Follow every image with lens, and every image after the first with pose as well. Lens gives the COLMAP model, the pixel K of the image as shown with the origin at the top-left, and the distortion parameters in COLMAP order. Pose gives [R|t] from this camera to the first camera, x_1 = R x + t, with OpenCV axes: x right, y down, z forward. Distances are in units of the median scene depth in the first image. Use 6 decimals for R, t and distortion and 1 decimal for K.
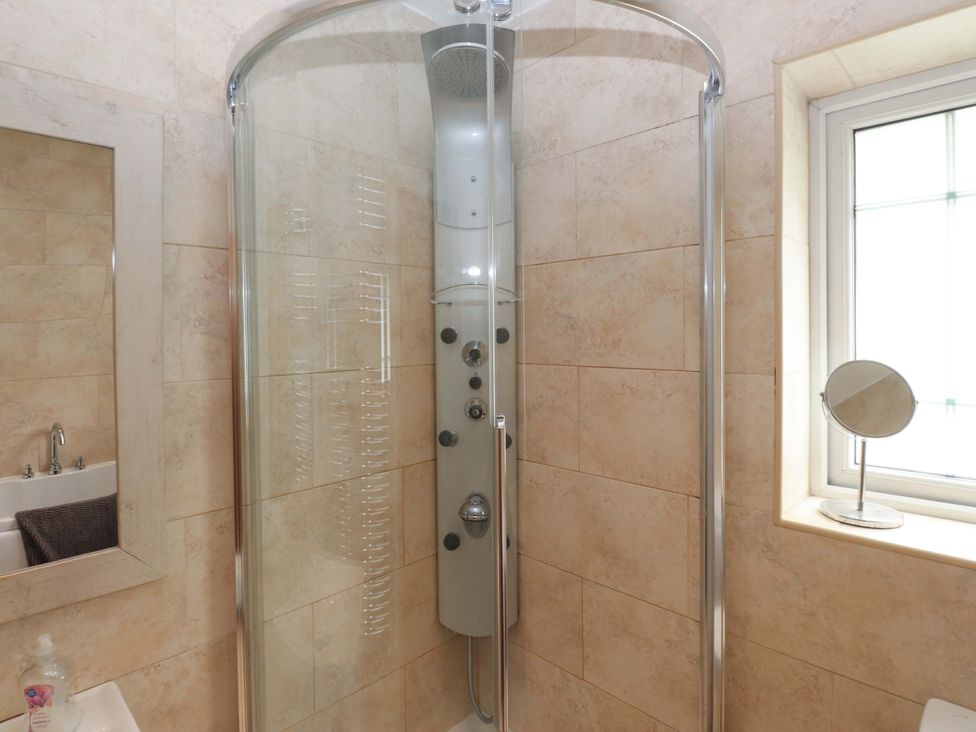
lens RADIAL K [[537.7, 0, 472.2], [0, 537.7, 346.8], [0, 0, 1]] dist [-0.007616, -0.004509]
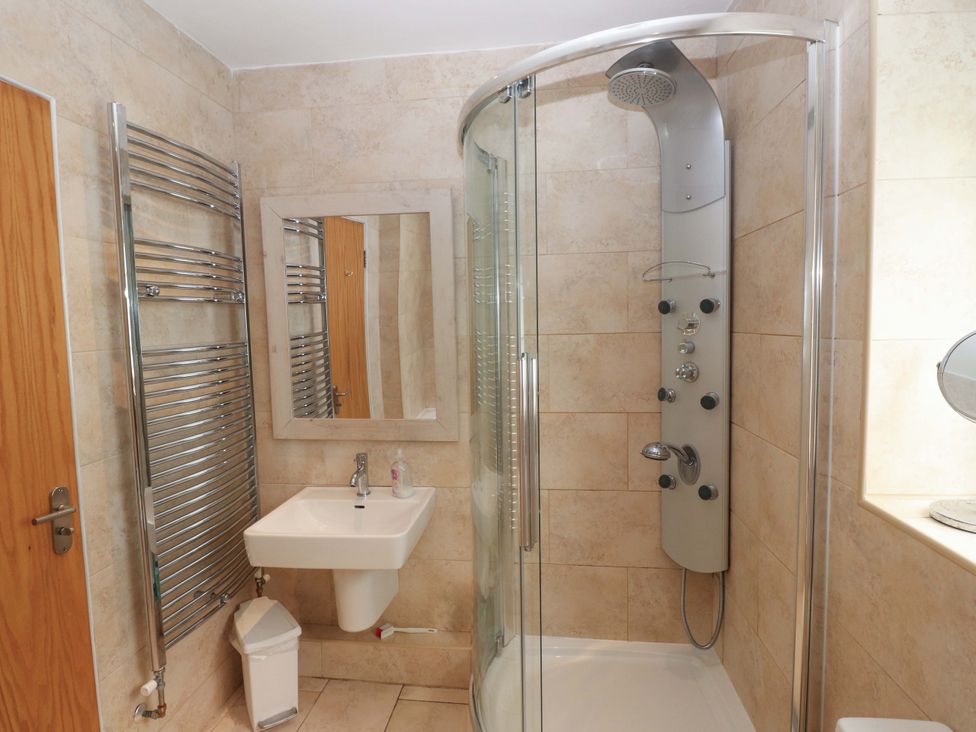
lens RADIAL K [[537.7, 0, 488.2], [0, 537.7, 365.1], [0, 0, 1]] dist [-0.007616, -0.004509]
pose [[0.622551, 0.057770, -0.780444, 0.717399], [-0.008565, 0.997715, 0.067021, 0.033614], [0.782532, -0.035040, 0.621623, -0.042846]]
